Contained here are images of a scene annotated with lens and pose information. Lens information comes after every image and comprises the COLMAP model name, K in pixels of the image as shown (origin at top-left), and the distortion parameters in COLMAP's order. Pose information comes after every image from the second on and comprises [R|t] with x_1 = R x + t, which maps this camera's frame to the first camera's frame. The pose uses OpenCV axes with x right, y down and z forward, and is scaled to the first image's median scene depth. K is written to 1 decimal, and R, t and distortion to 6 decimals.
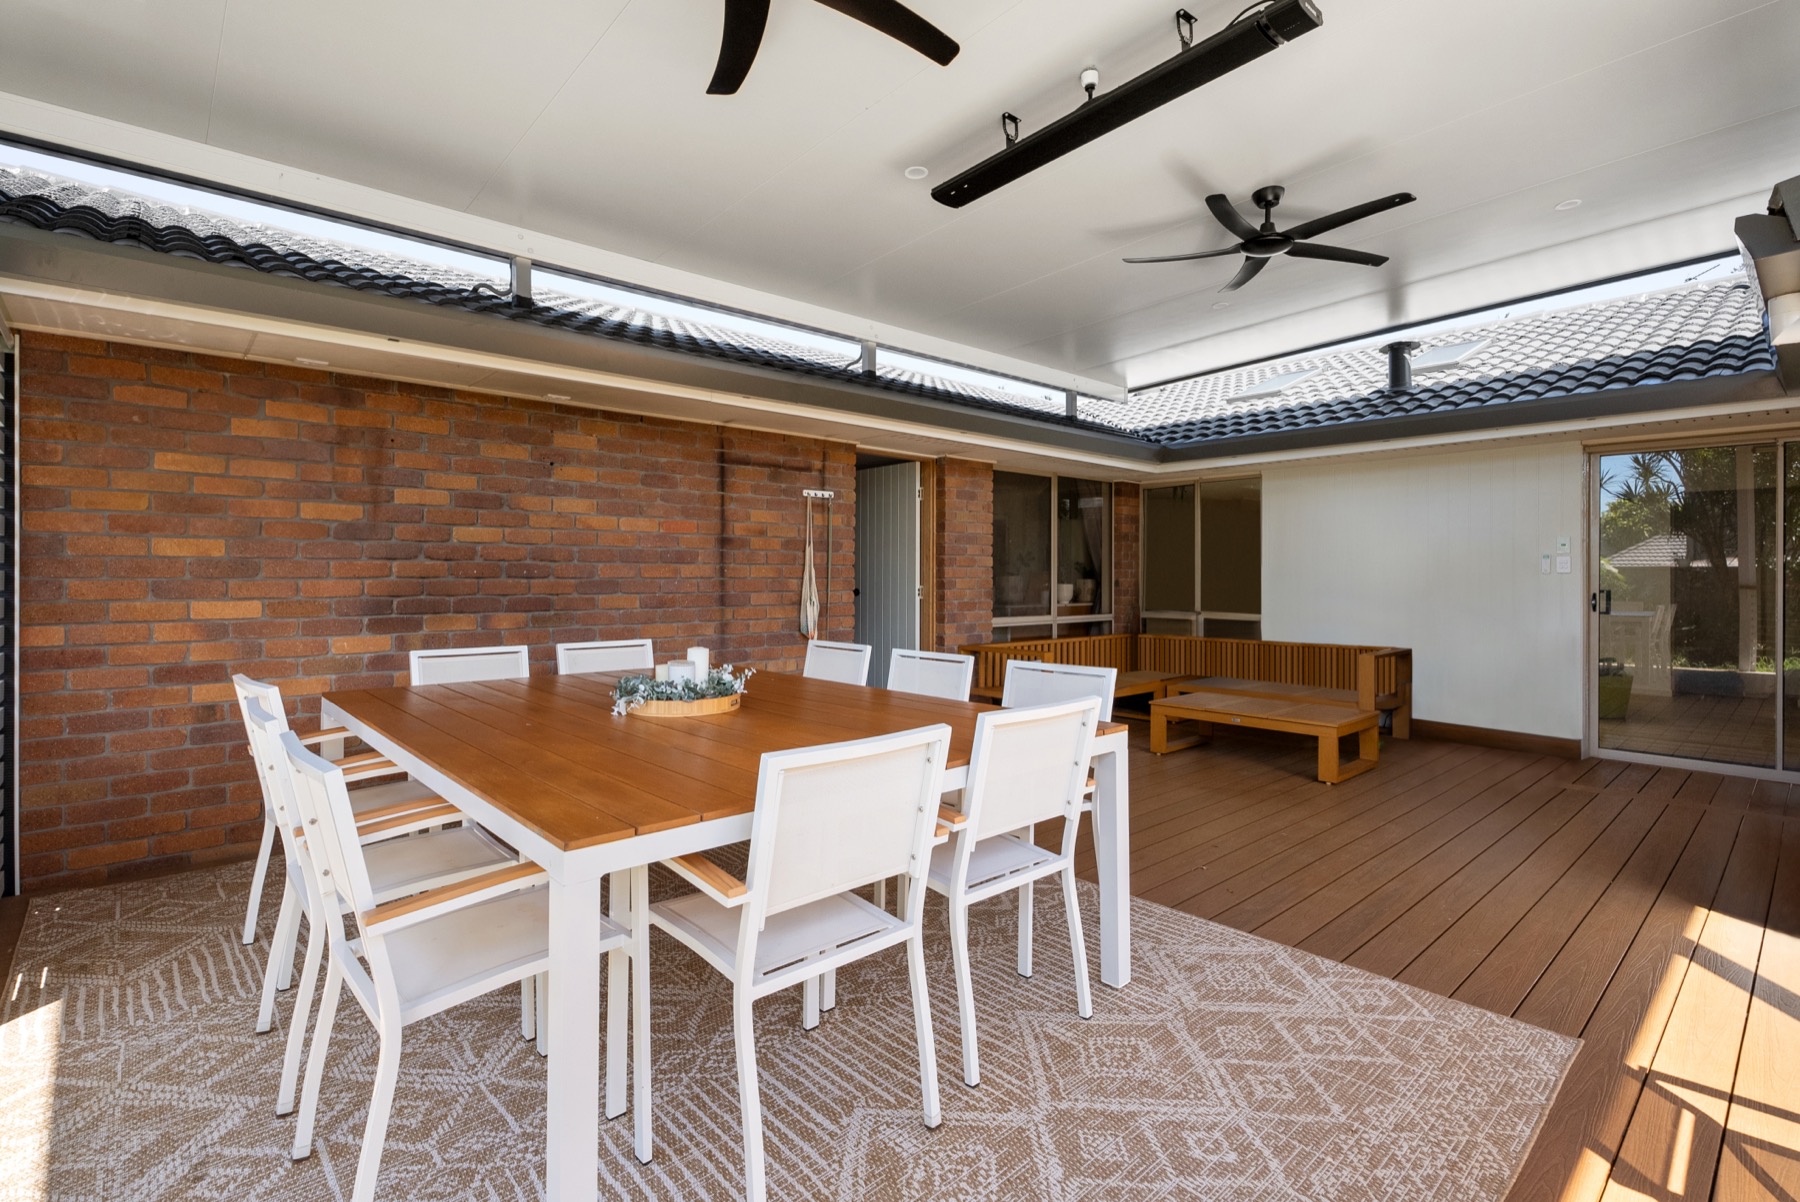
lens RADIAL K [[840.0, 0, 900.9], [0, 840.0, 582.6], [0, 0, 1]] dist [0.004905, 0.001780]
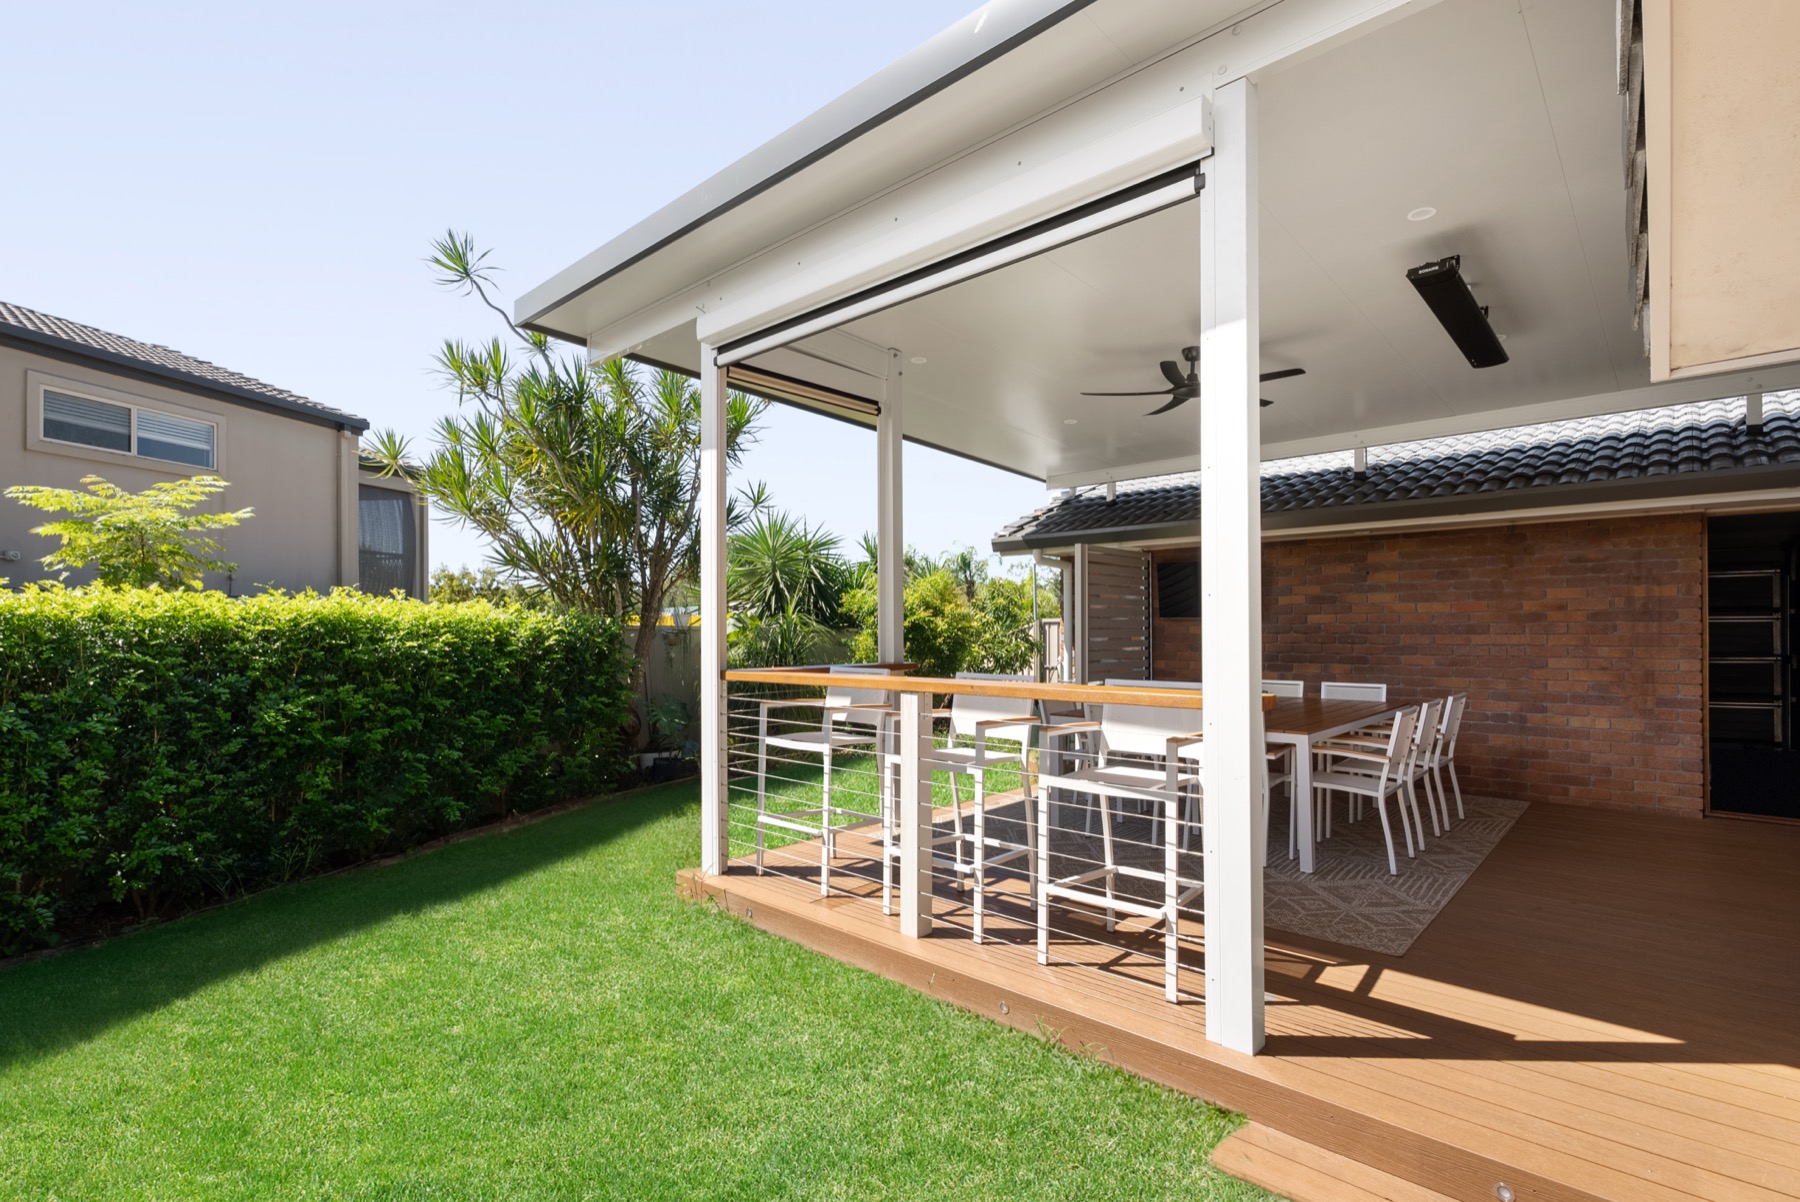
lens RADIAL K [[840.0, 0, 903.7], [0, 840.0, 599.7], [0, 0, 1]] dist [0.004905, 0.001780]
pose [[0.093633, -0.035033, -0.994990, 1.082805], [-0.002422, 0.999370, -0.035416, -0.030034], [0.995604, 0.005726, 0.093489, -0.035025]]
